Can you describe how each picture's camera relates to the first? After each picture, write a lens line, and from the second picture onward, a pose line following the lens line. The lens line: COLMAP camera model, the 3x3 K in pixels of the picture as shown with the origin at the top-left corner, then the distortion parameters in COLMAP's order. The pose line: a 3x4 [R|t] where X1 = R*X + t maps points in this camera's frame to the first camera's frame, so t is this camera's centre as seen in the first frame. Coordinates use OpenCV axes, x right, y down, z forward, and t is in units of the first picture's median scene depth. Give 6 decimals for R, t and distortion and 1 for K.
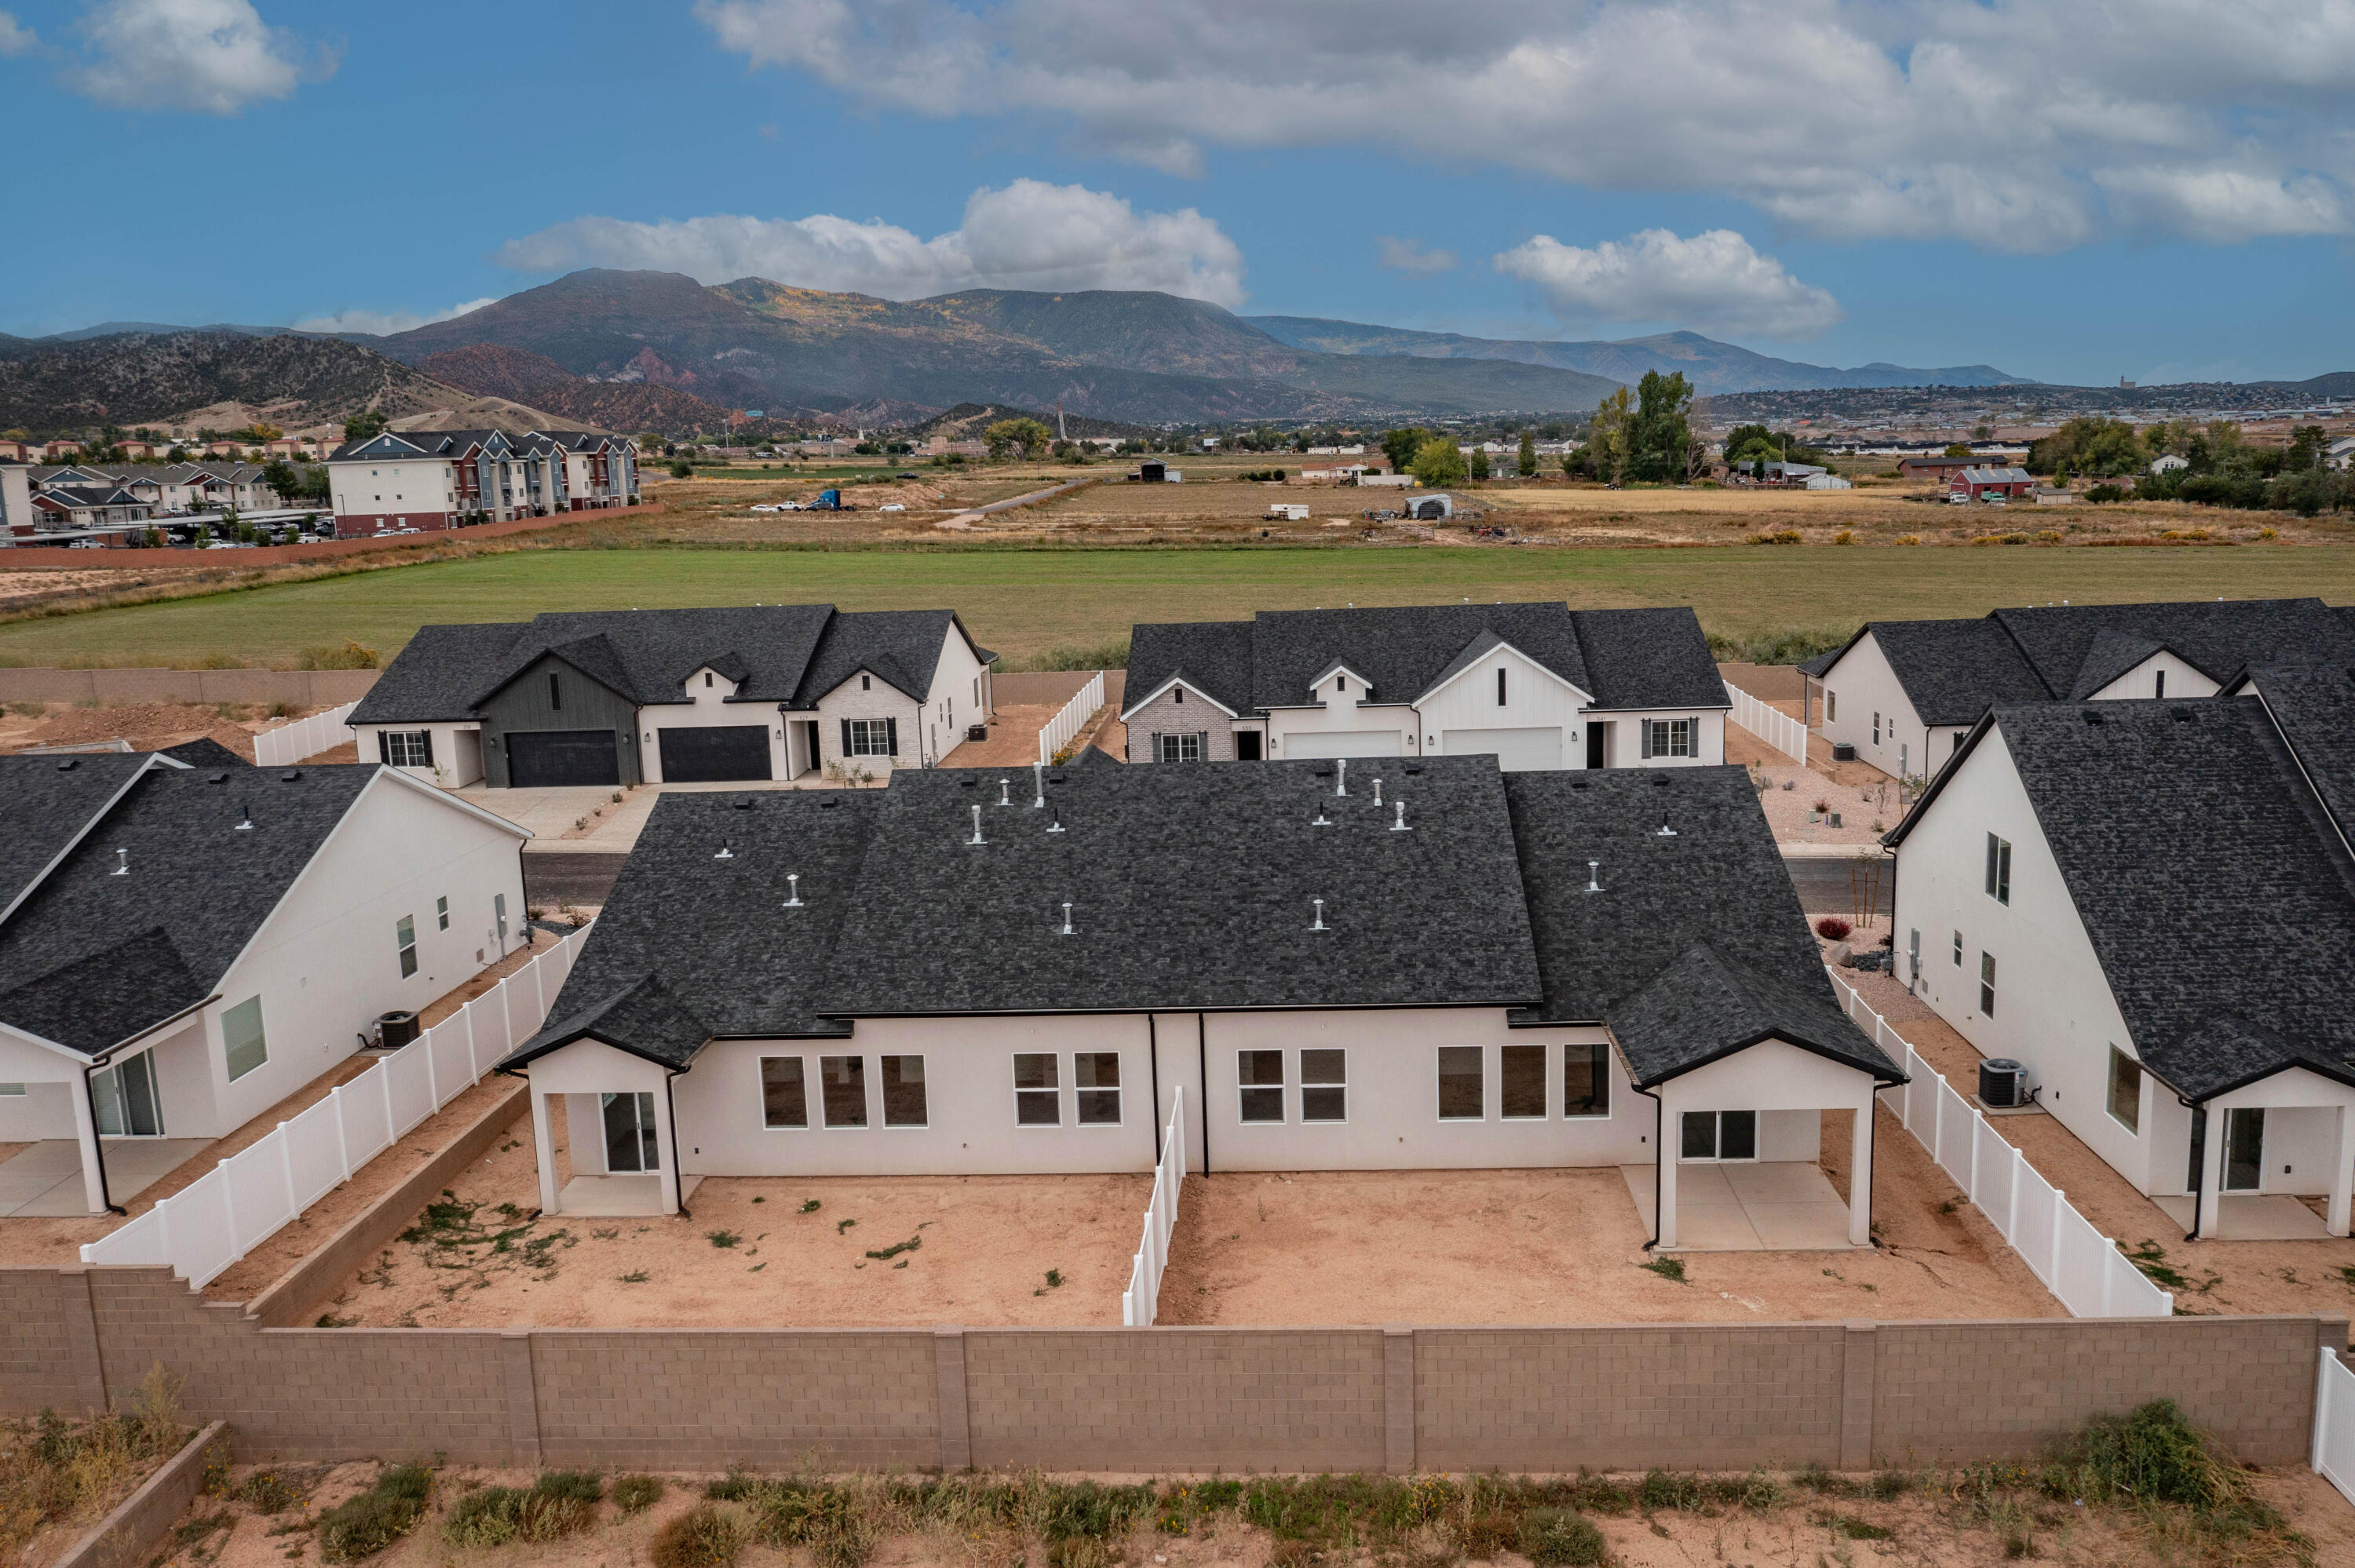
lens RADIAL K [[1850.2, 0, 1185.5], [0, 1850.2, 788.5], [0, 0, 1]] dist [-0.009460, 0.006307]
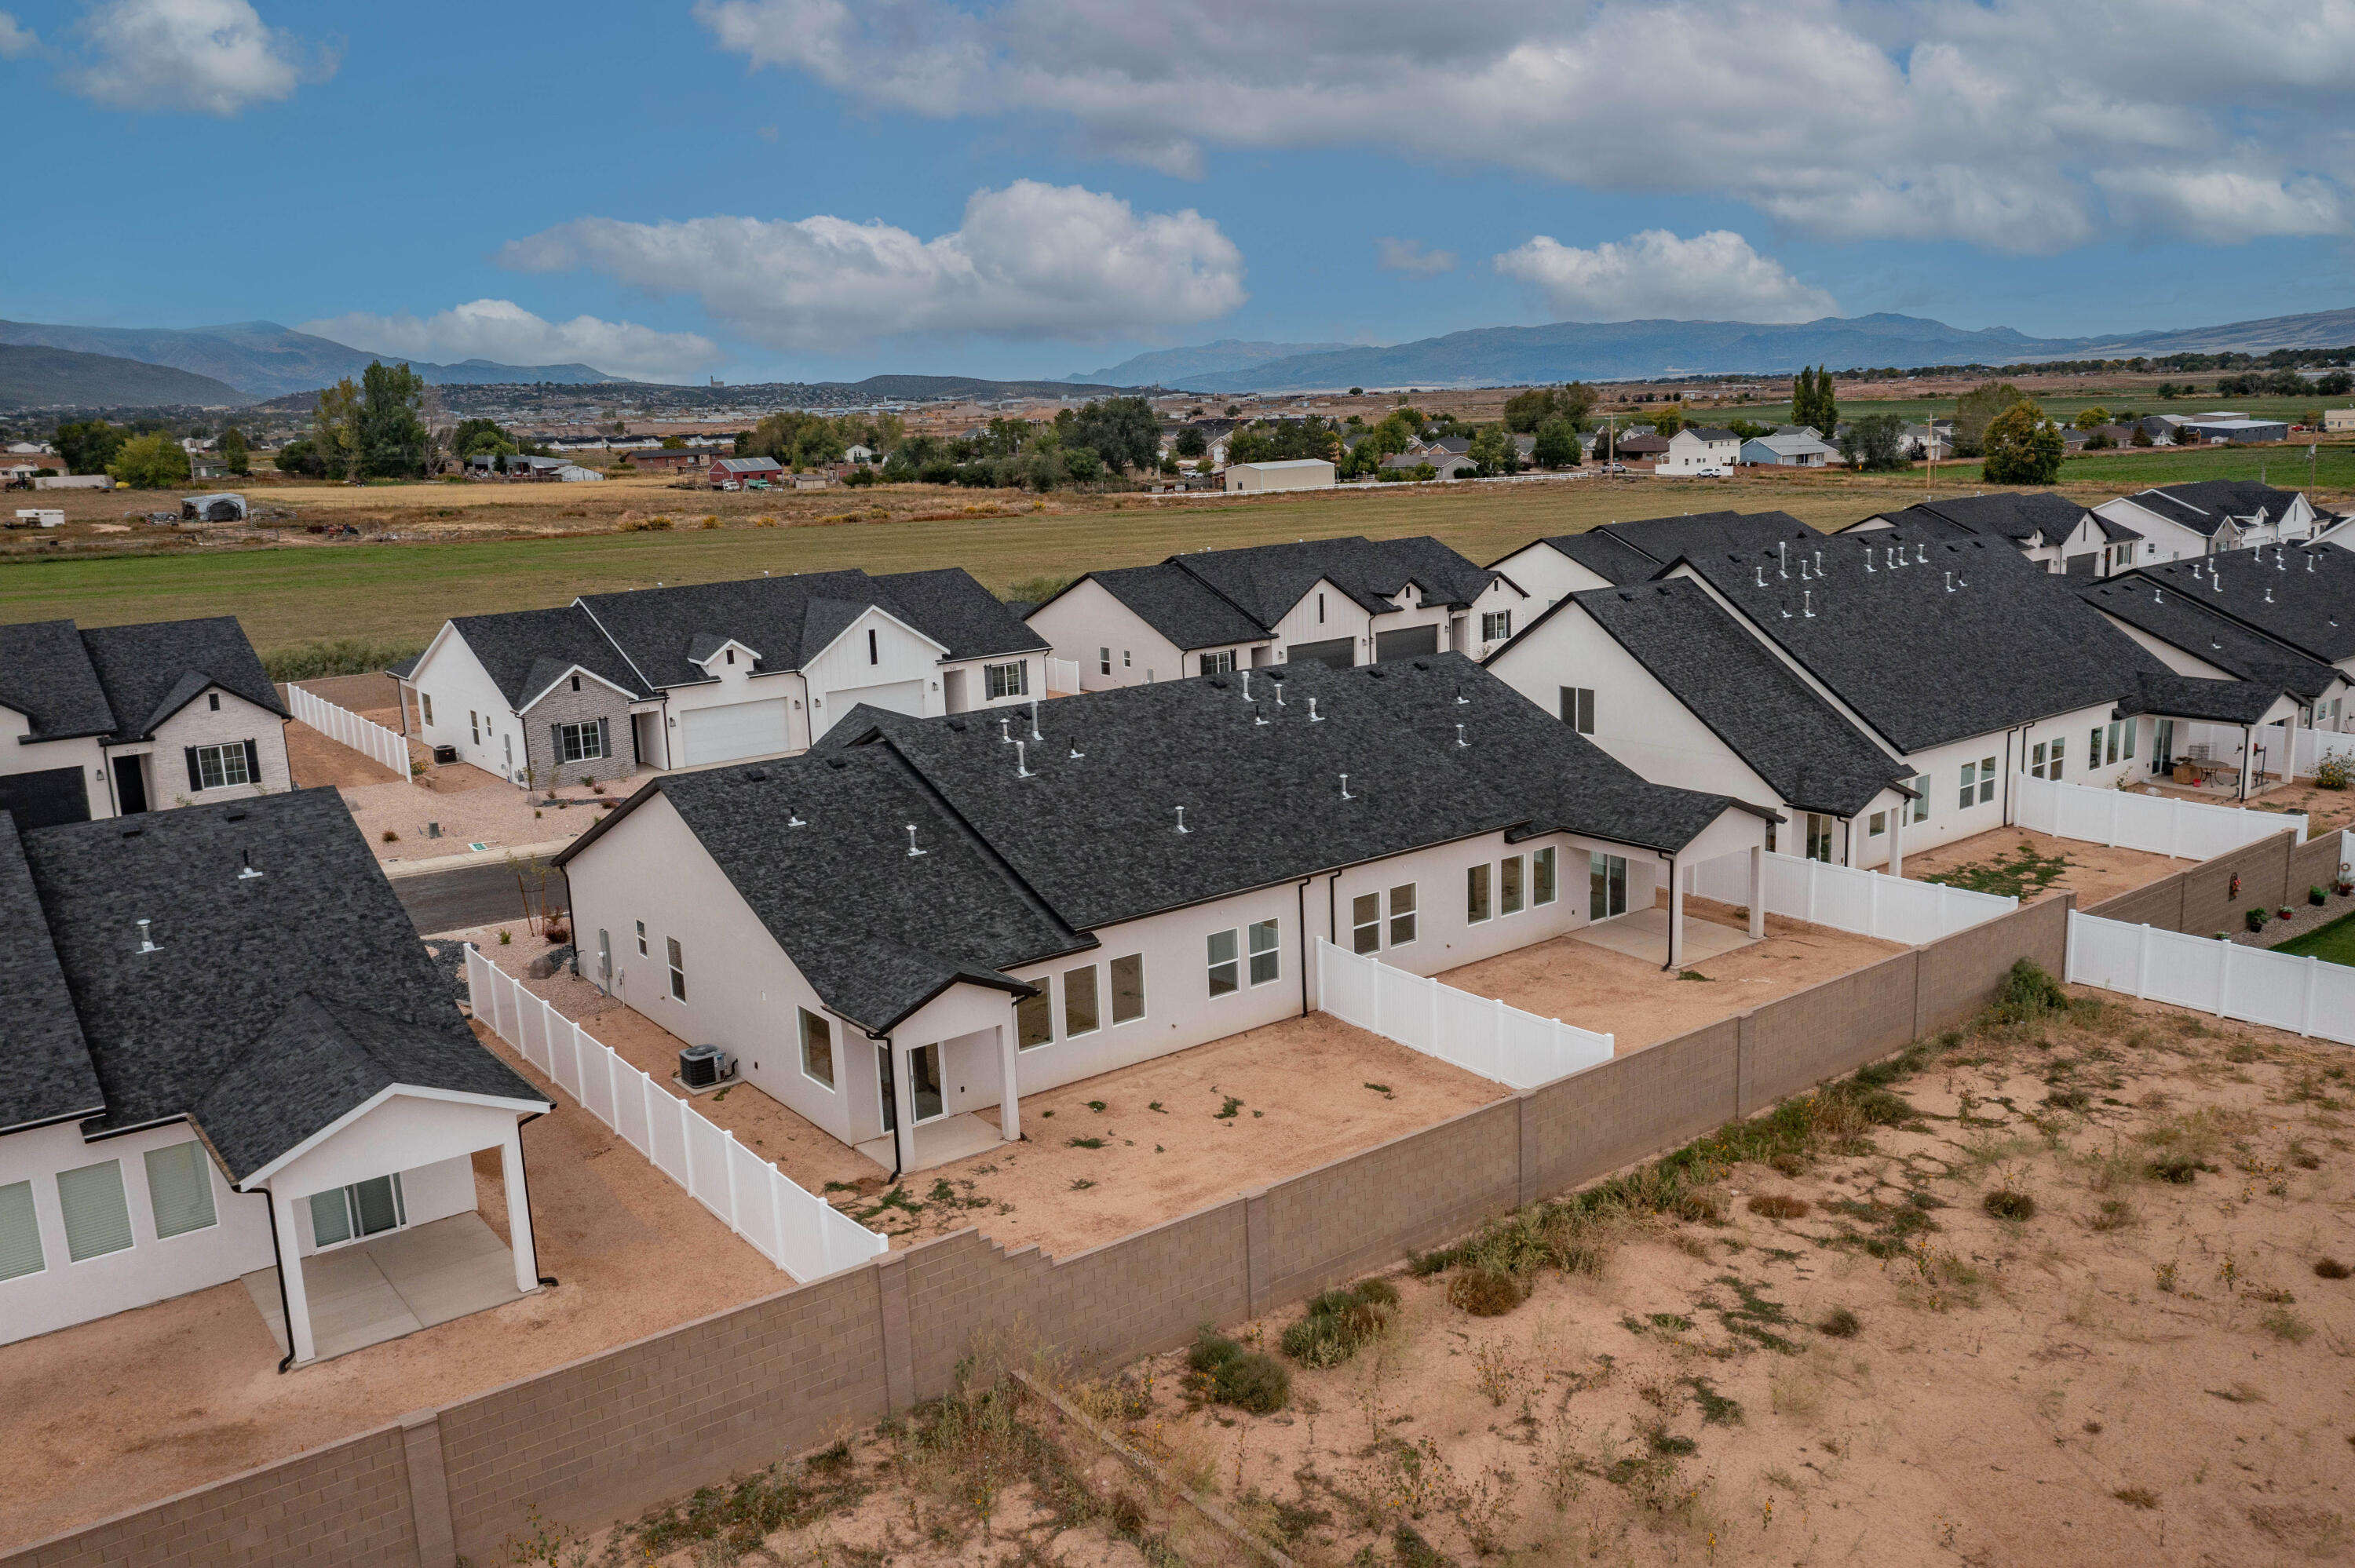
lens RADIAL K [[1850.2, 0, 1195.5], [0, 1850.2, 787.6], [0, 0, 1]] dist [-0.009460, 0.006307]
pose [[0.755977, -0.127991, 0.641963, -0.382864], [0.127193, 0.990728, 0.047743, -0.001215], [-0.642122, 0.045561, 0.765248, 0.058624]]
